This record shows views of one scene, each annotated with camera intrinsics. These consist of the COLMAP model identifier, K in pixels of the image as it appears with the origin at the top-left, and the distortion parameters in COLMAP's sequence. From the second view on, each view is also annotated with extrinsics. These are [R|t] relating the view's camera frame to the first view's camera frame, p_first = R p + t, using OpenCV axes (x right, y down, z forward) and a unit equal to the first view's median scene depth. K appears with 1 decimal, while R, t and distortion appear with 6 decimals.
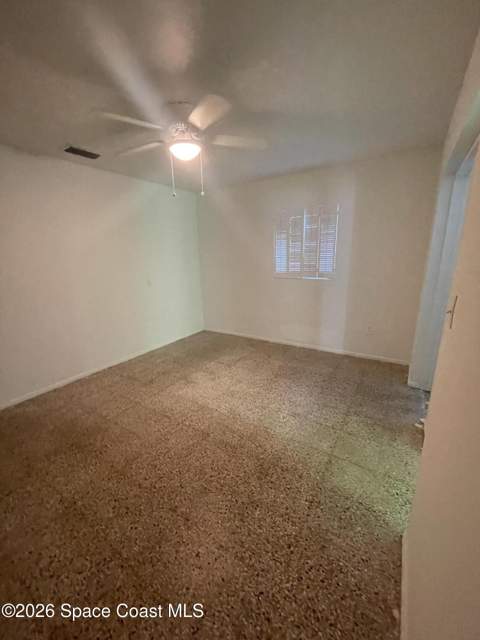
lens RADIAL K [[257.7, 0, 240.0], [0, 257.7, 320.0], [0, 0, 1]] dist [-0.003789, 0.000056]
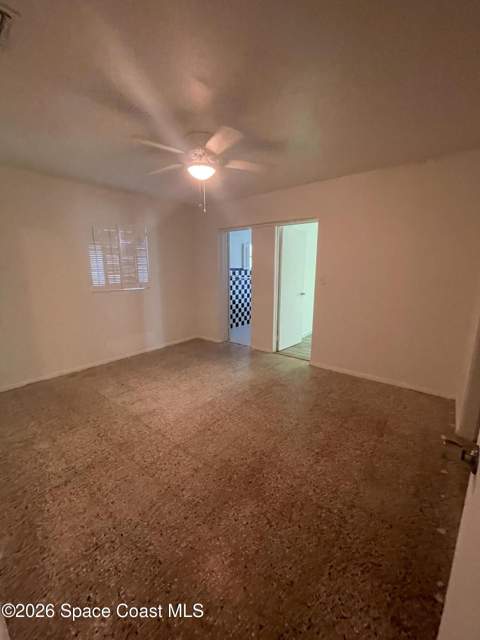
lens RADIAL K [[257.7, 0, 240.0], [0, 257.7, 320.0], [0, 0, 1]] dist [-0.003789, 0.000056]
pose [[0.102134, -0.168312, 0.980428, -0.876485], [0.250262, 0.958230, 0.138431, -0.084205], [-0.962776, 0.231226, 0.139990, 0.506340]]
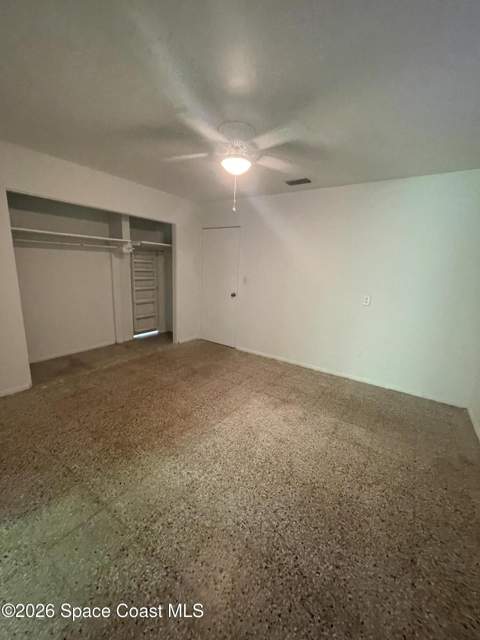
lens RADIAL K [[257.7, 0, 240.0], [0, 257.7, 320.0], [0, 0, 1]] dist [-0.003789, 0.000056]
pose [[-0.023757, 0.228287, -0.973304, 0.585318], [-0.294092, 0.928904, 0.225051, -0.191118], [0.955482, 0.291587, 0.045069, 0.705162]]
